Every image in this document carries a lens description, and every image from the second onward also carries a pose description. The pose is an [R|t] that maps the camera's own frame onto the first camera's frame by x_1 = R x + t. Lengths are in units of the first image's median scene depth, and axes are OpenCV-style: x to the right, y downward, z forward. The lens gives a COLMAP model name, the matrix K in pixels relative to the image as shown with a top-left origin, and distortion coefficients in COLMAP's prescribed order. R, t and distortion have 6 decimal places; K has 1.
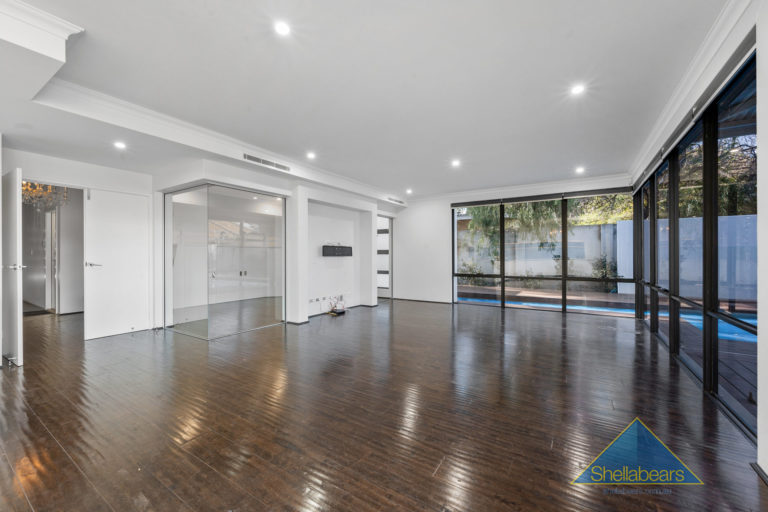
lens RADIAL K [[304.8, 0, 384.9], [0, 304.8, 254.8], [0, 0, 1]] dist [0.000393, -0.000102]
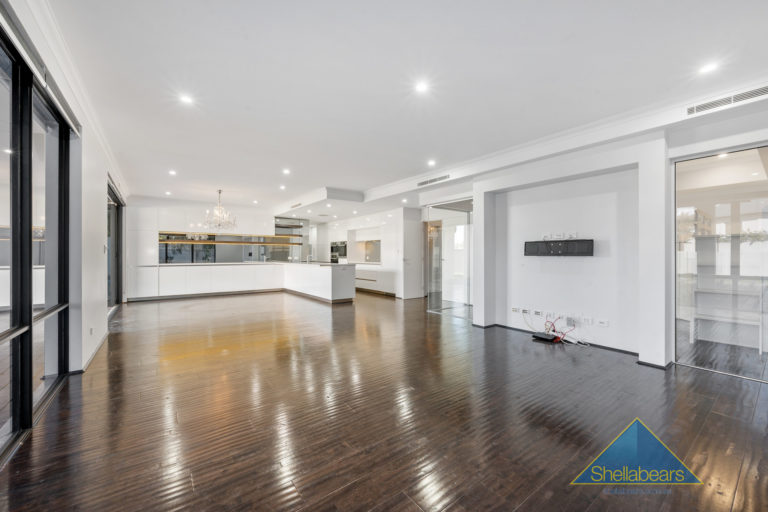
lens RADIAL K [[304.8, 0, 388.3], [0, 304.8, 255.9], [0, 0, 1]] dist [0.000393, -0.000102]
pose [[-0.368960, -0.005383, -0.929430, 0.619021], [-0.010882, 0.999940, -0.001471, 0.010542], [0.929382, 0.009571, -0.368996, 0.935664]]
